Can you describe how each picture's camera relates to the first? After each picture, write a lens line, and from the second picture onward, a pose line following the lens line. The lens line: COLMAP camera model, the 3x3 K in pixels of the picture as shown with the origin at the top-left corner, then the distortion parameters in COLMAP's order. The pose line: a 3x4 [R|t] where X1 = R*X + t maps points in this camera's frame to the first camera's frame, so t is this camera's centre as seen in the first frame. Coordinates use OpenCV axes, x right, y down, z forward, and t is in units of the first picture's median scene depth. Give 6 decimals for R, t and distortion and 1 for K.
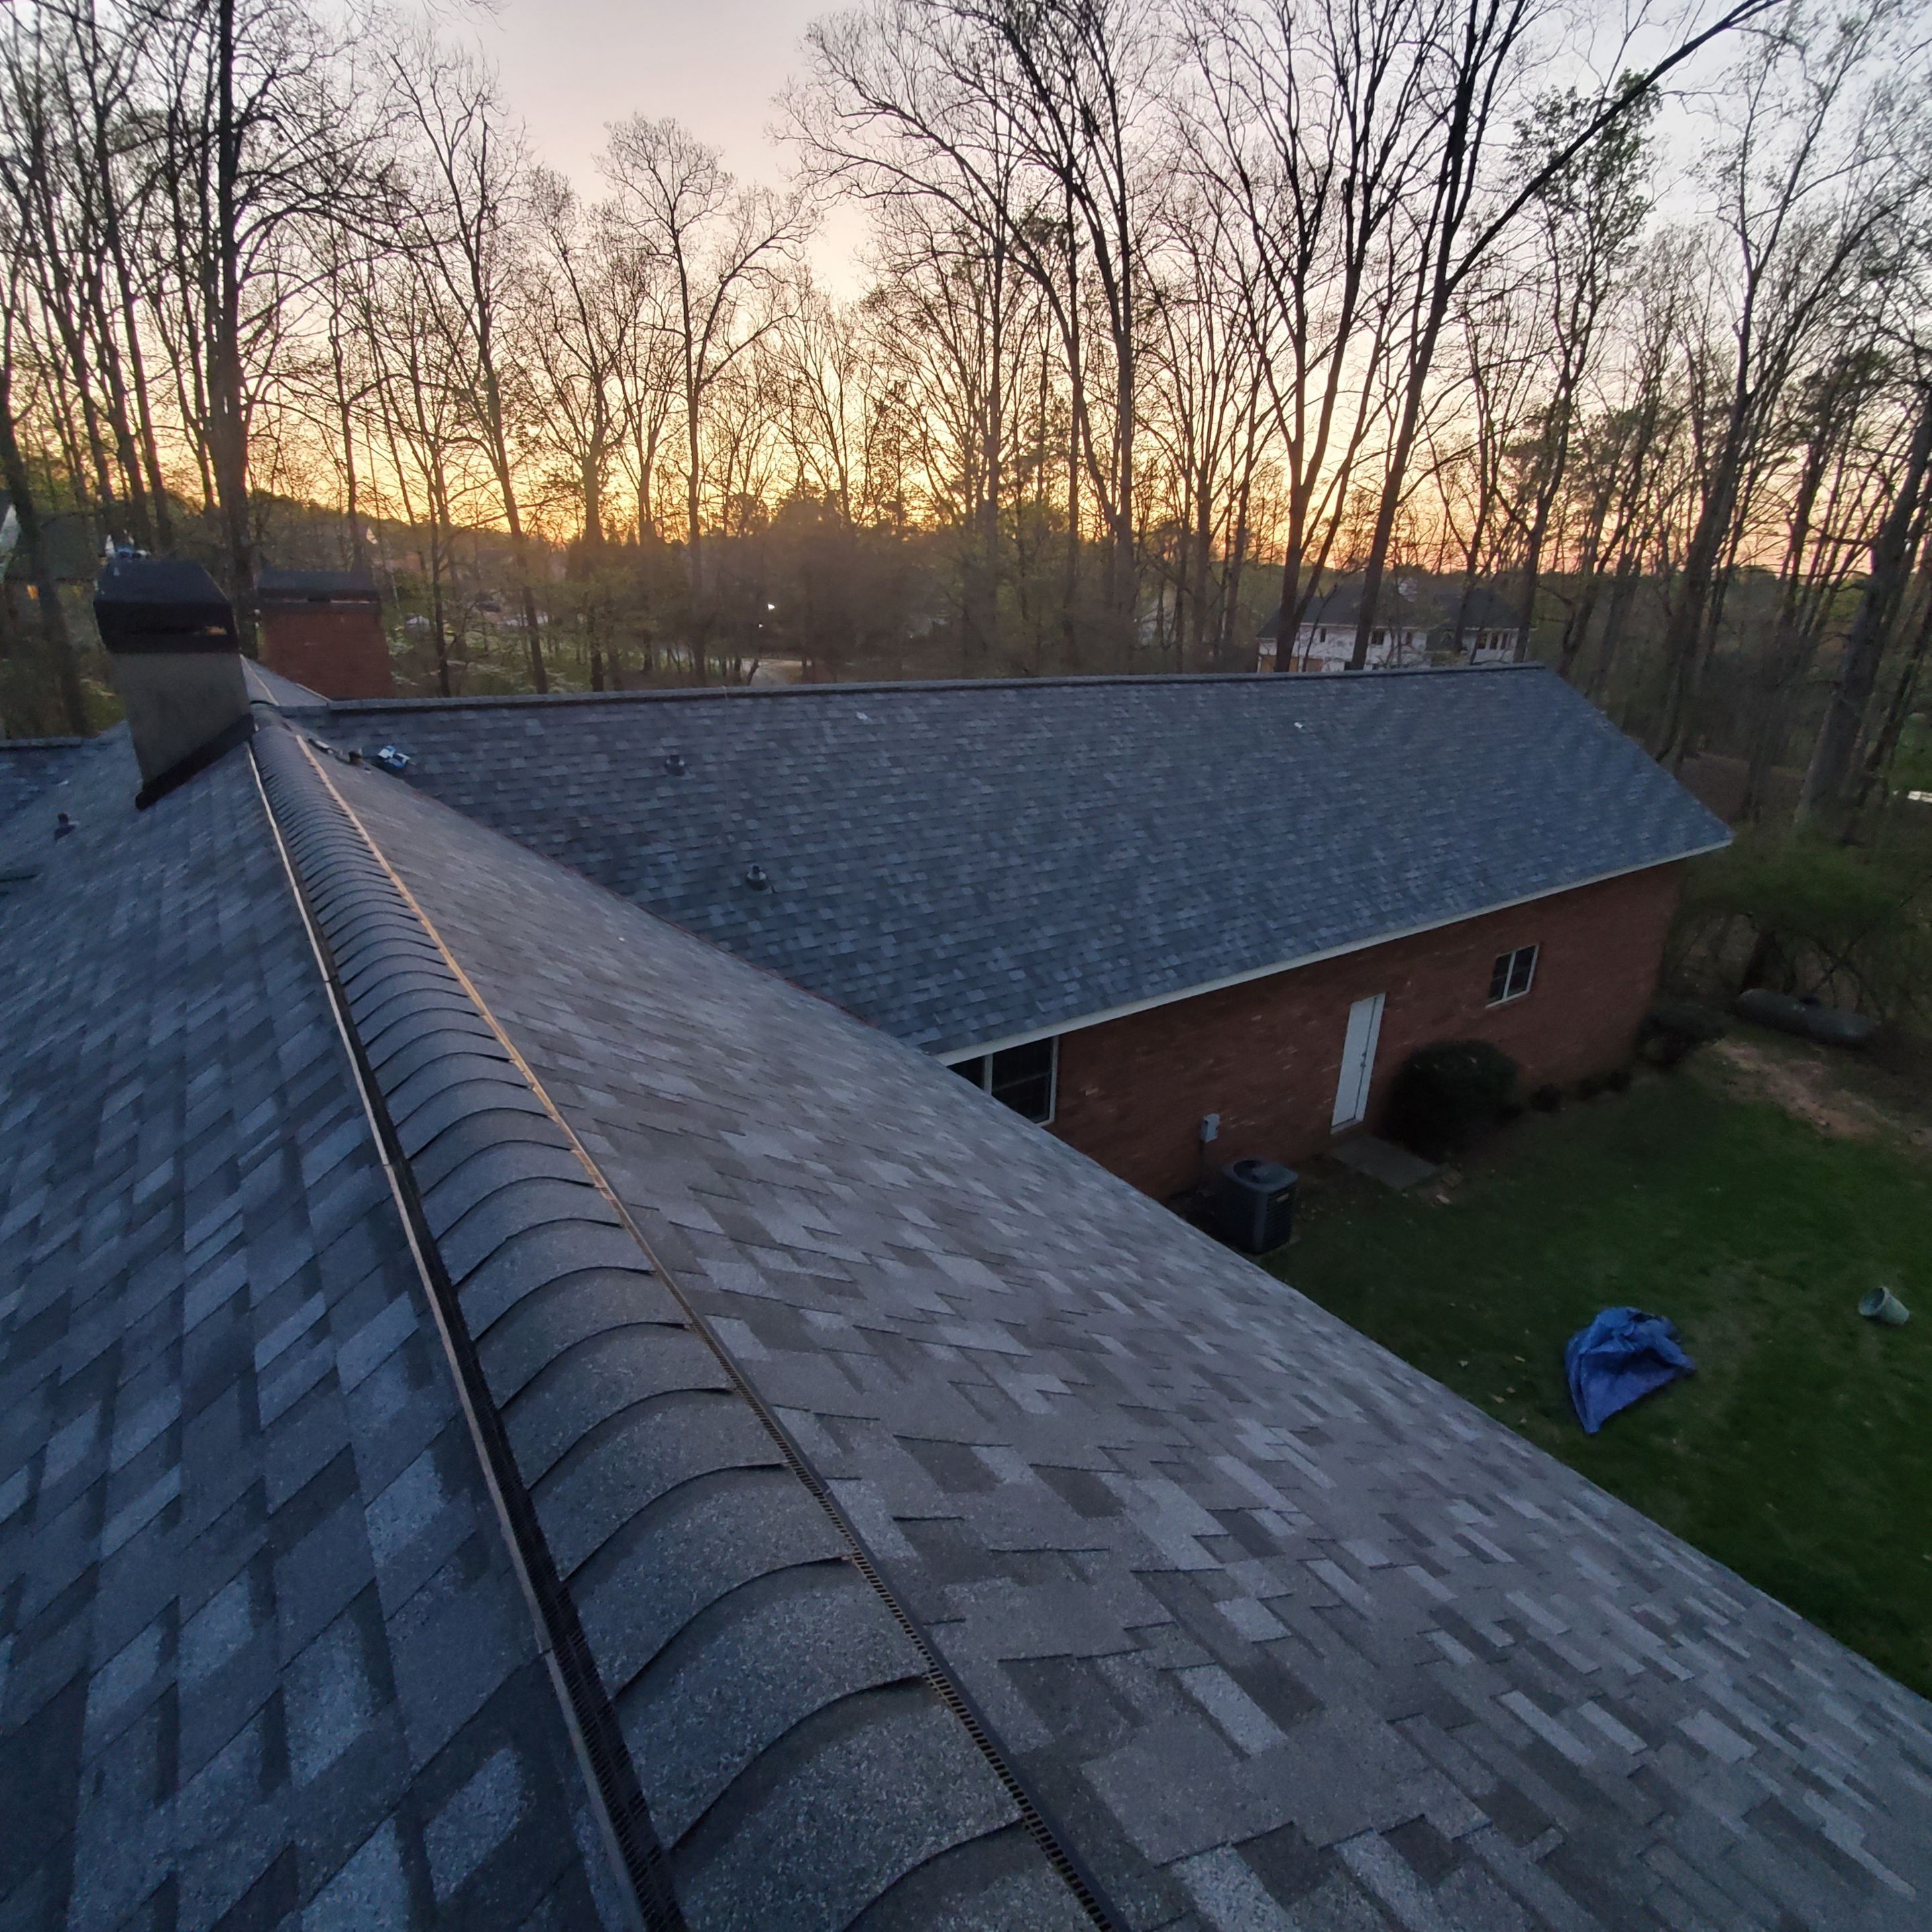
lens RADIAL K [[1014.7, 0, 967.7], [0, 1014.7, 967.7], [0, 0, 1]] dist [0.005059, -0.004217]
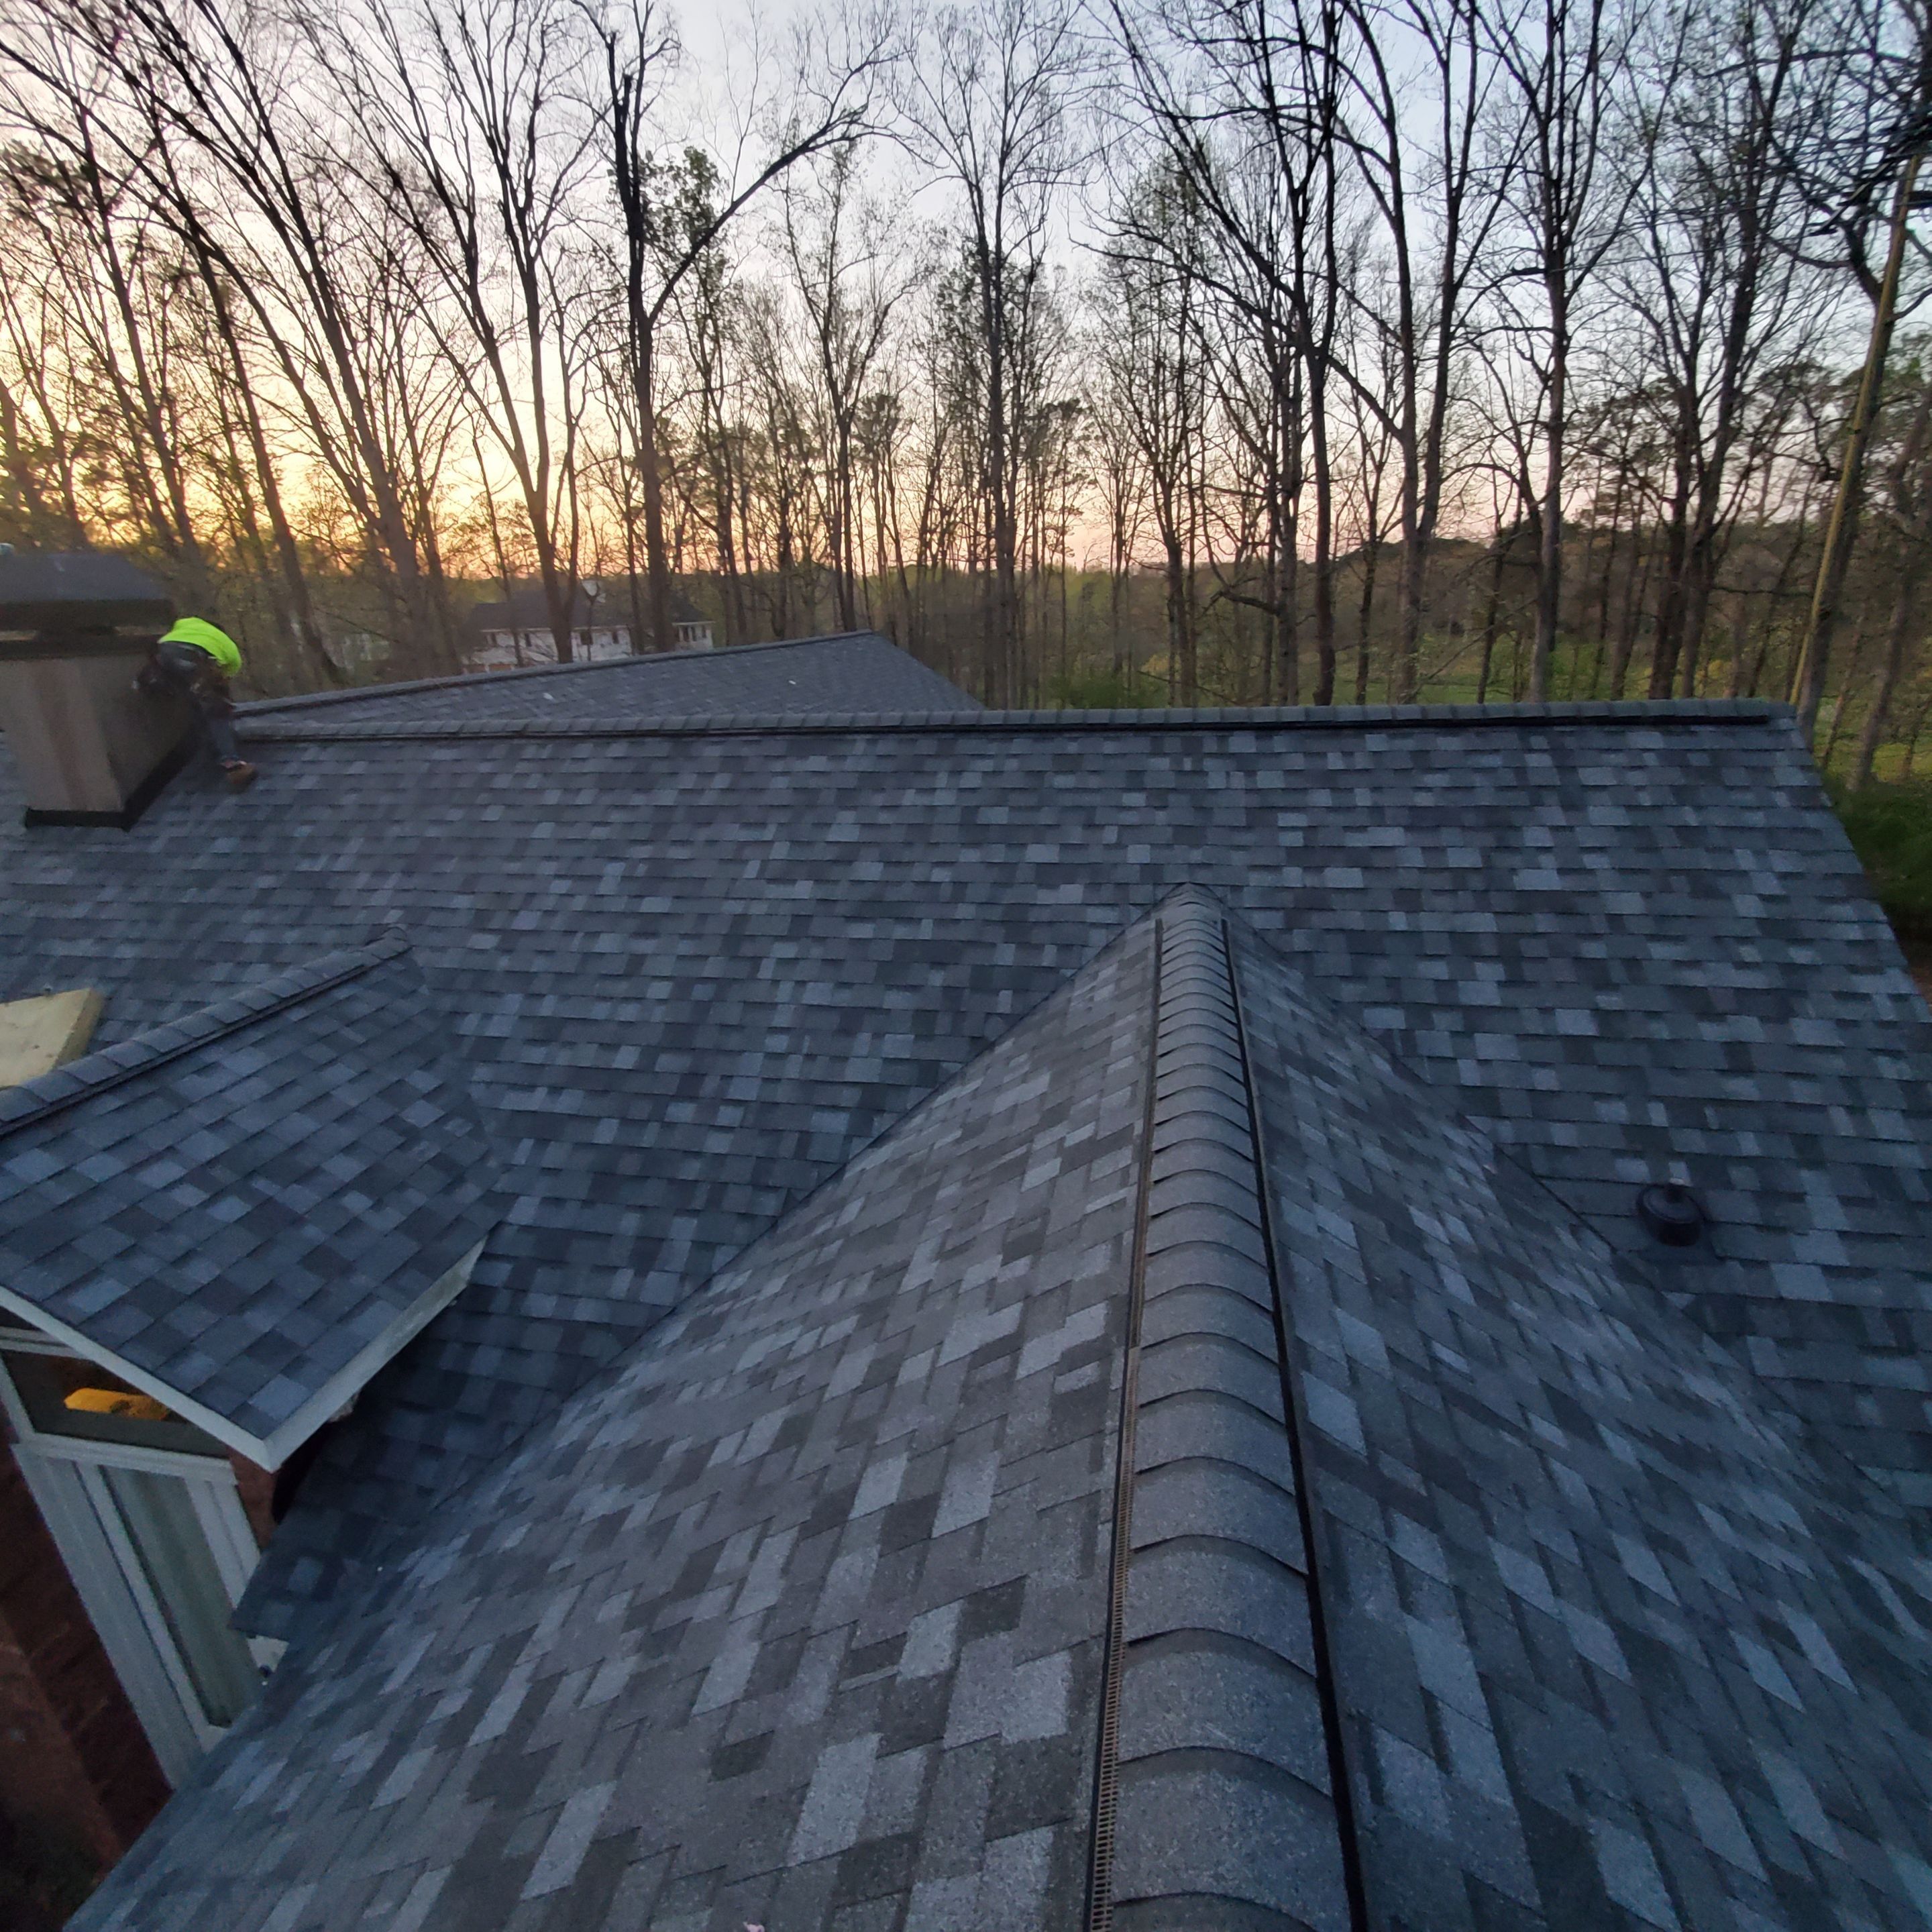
lens RADIAL K [[1014.7, 0, 970.7], [0, 1014.7, 967.2], [0, 0, 1]] dist [0.005059, -0.004217]
pose [[0.726424, -0.276124, 0.629336, -0.442688], [0.279611, 0.955264, 0.096379, 0.042260], [-0.627794, 0.105957, 0.771134, -0.082380]]
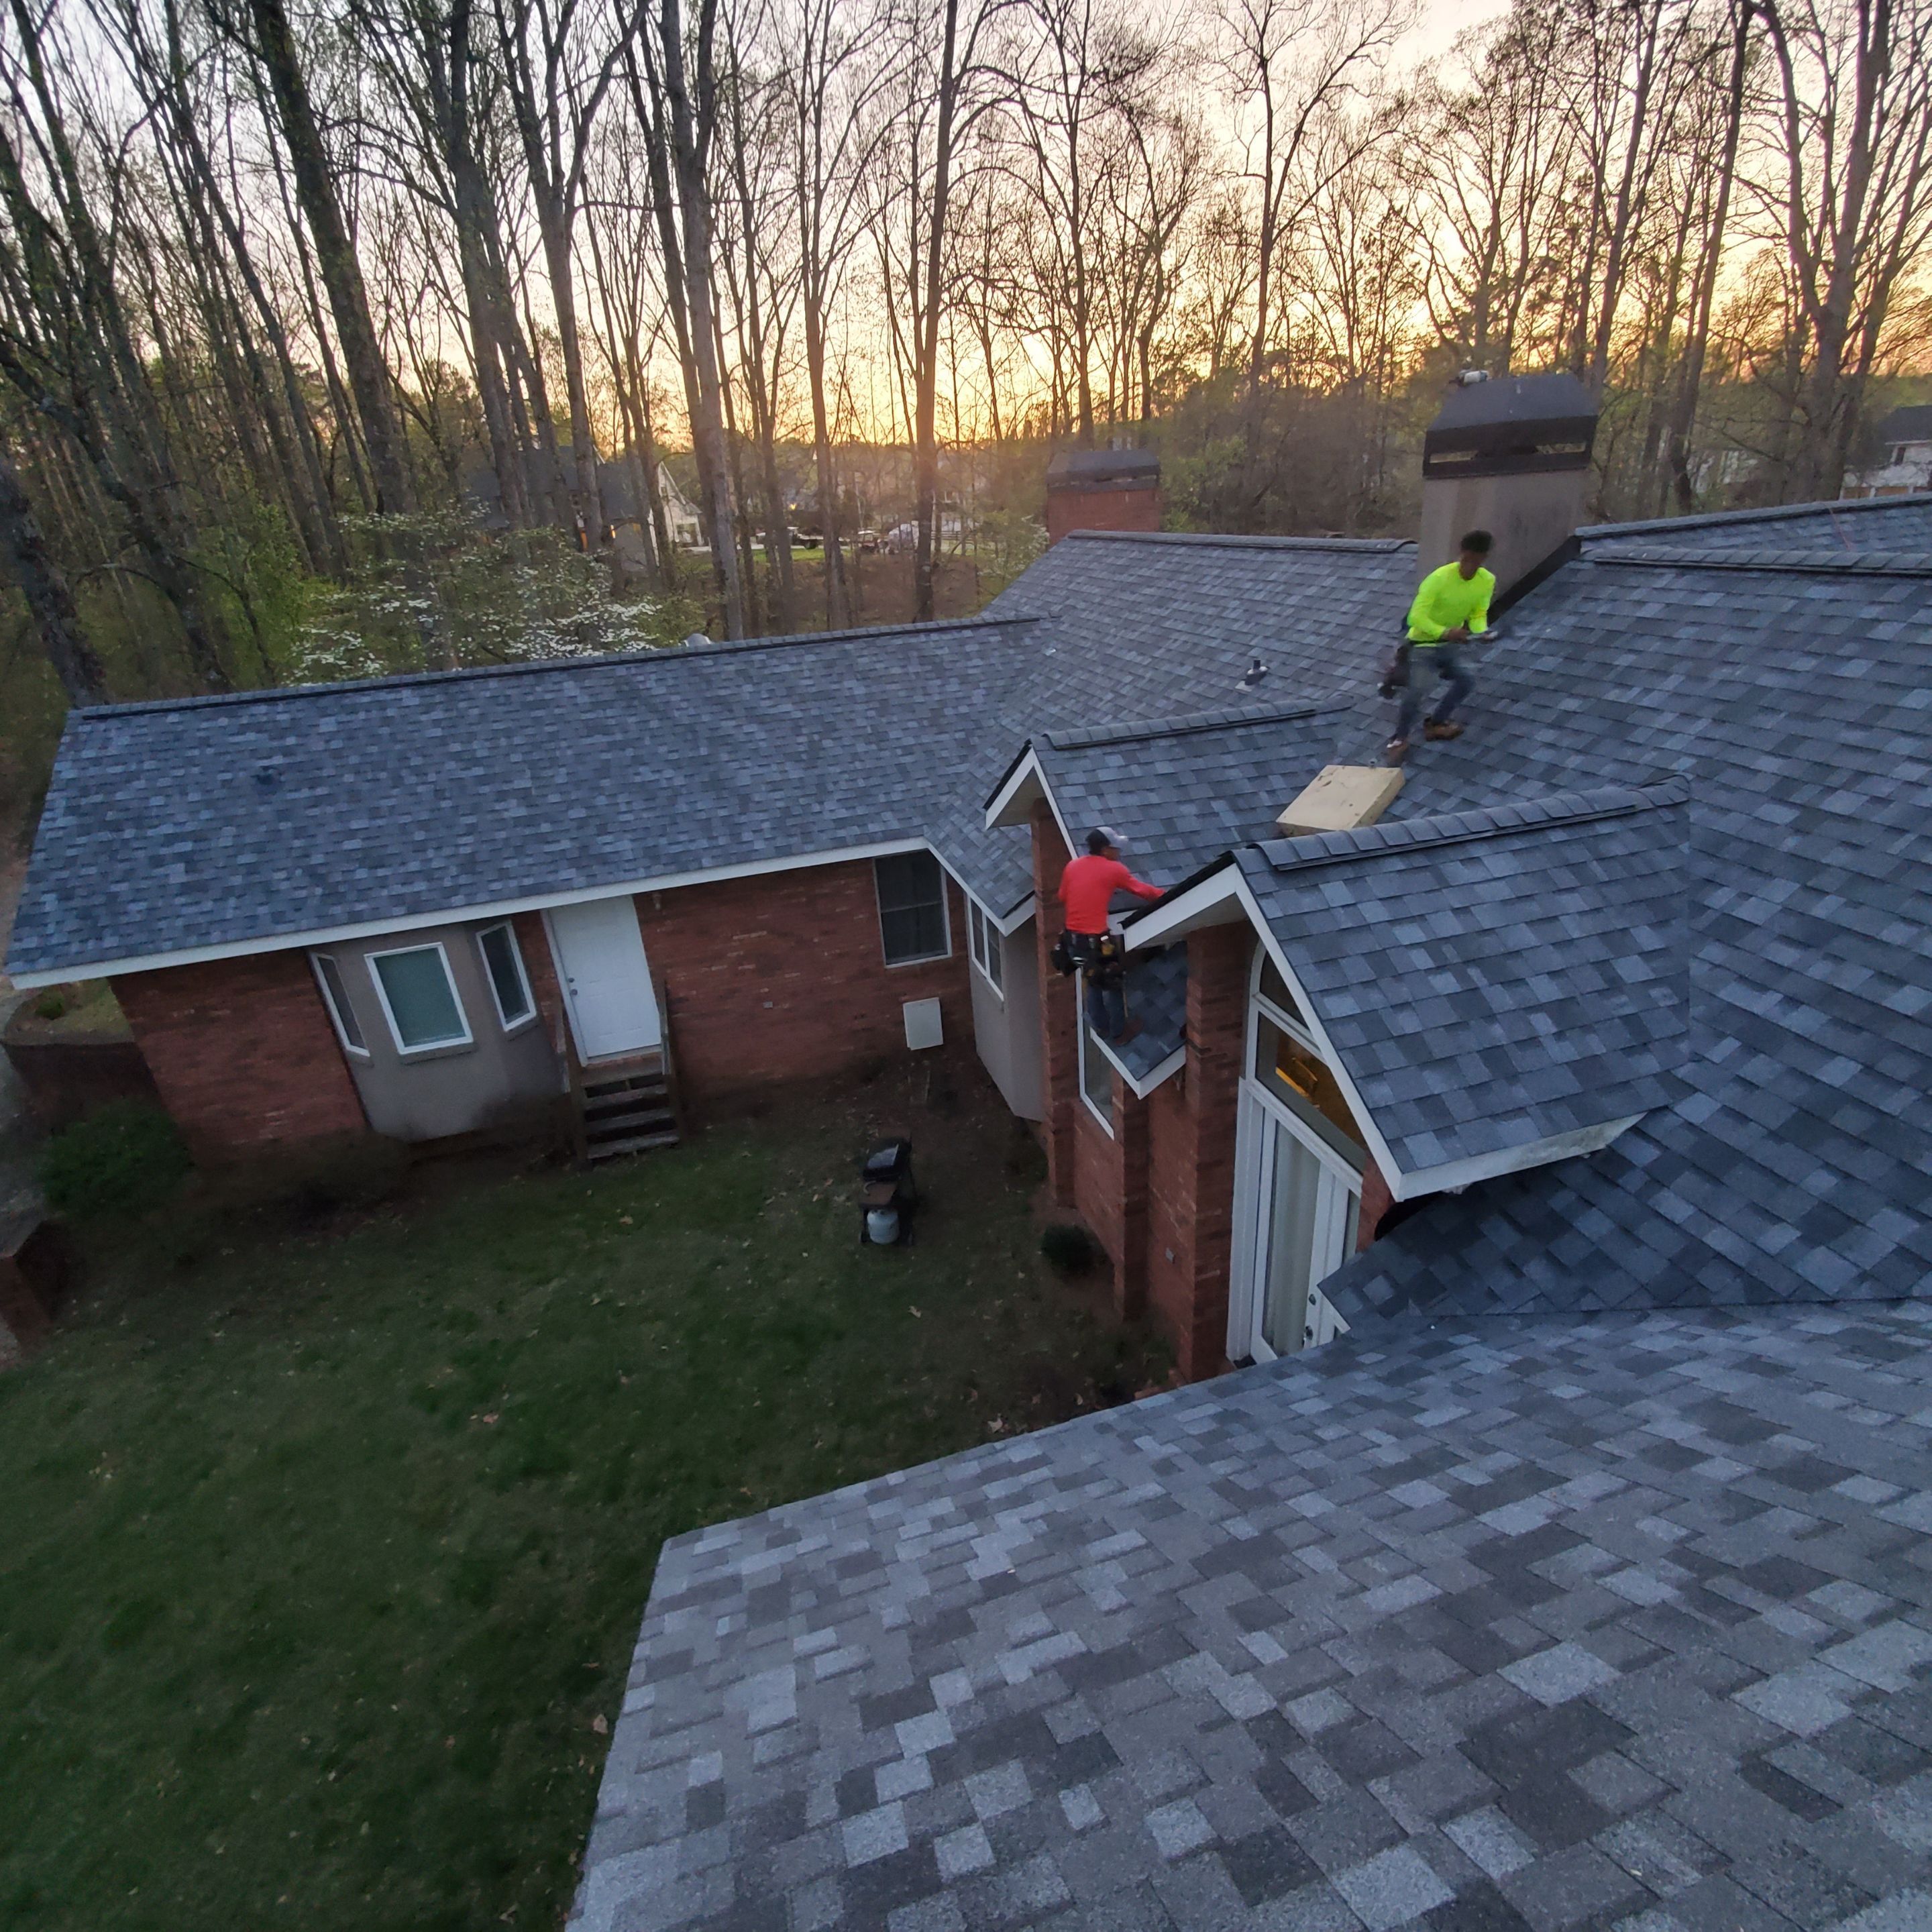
lens RADIAL K [[1014.7, 0, 973.4], [0, 1014.7, 966.6], [0, 0, 1]] dist [0.005059, -0.004217]
pose [[0.941861, 0.059899, -0.330621, -0.466435], [-0.028291, 0.994625, 0.099604, 0.042825], [0.334810, -0.084460, 0.938493, -0.082292]]
